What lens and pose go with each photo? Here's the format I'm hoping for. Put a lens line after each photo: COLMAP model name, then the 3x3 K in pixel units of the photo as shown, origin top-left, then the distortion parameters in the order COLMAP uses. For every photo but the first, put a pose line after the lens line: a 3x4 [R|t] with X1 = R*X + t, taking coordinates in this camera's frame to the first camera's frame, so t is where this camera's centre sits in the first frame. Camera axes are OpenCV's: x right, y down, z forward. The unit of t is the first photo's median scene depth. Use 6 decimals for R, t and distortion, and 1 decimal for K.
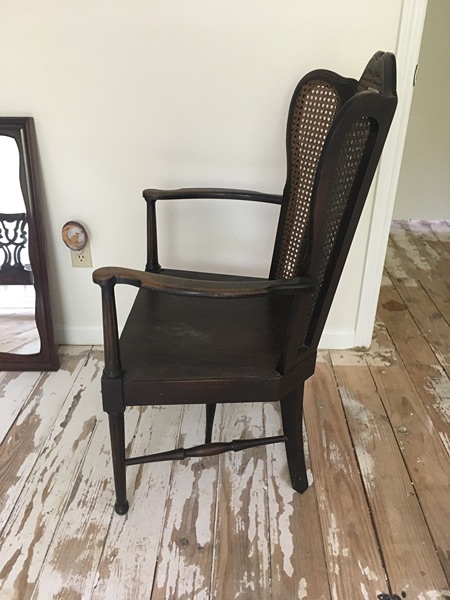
lens RADIAL K [[518.6, 0, 225.5], [0, 518.6, 300.5], [0, 0, 1]] dist [0.063198, -0.098366]
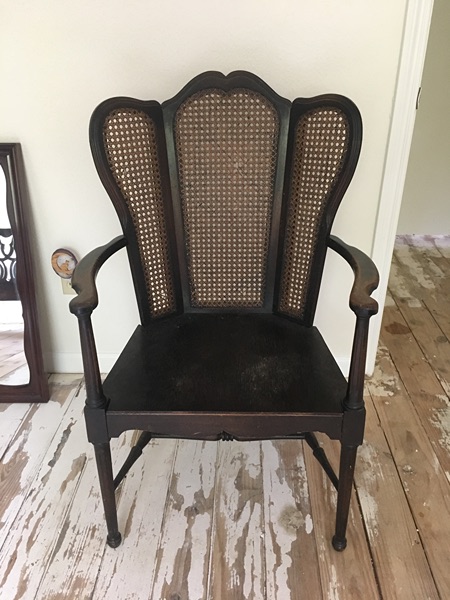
lens RADIAL K [[518.6, 0, 225.4], [0, 518.6, 298.2], [0, 0, 1]] dist [0.063198, -0.098366]
pose [[0.999974, -0.003400, -0.006377, 0.015878], [0.003353, 0.999968, -0.007307, -0.059858], [0.006401, 0.007286, 0.999953, 0.044974]]
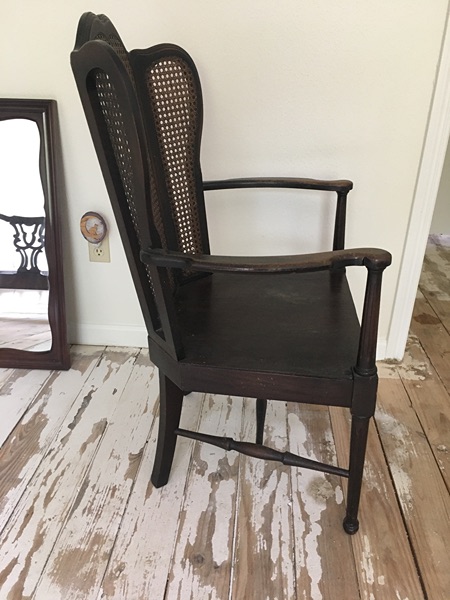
lens RADIAL K [[518.6, 0, 224.1], [0, 518.6, 300.7], [0, 0, 1]] dist [0.063198, -0.098366]
pose [[0.998886, 0.036818, -0.029514, -0.021434], [-0.038139, 0.998236, -0.045491, 0.050149], [0.027787, 0.046566, 0.998529, 0.074755]]
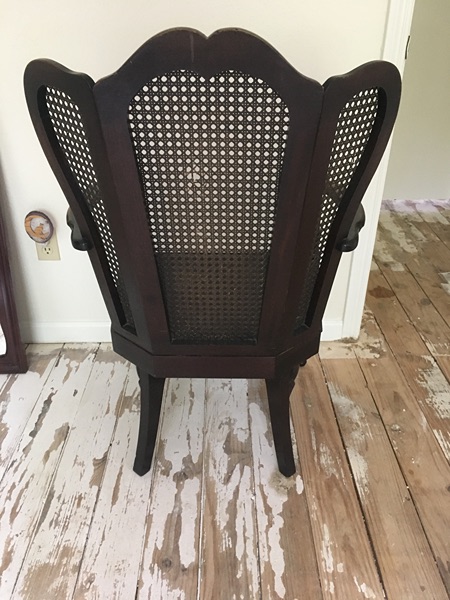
lens RADIAL K [[518.6, 0, 226.8], [0, 518.6, 300.6], [0, 0, 1]] dist [0.063198, -0.098366]
pose [[0.998951, -0.021571, 0.040386, -0.000503], [0.019807, 0.998853, 0.043594, -0.032474], [-0.041280, -0.042749, 0.998233, 0.078164]]
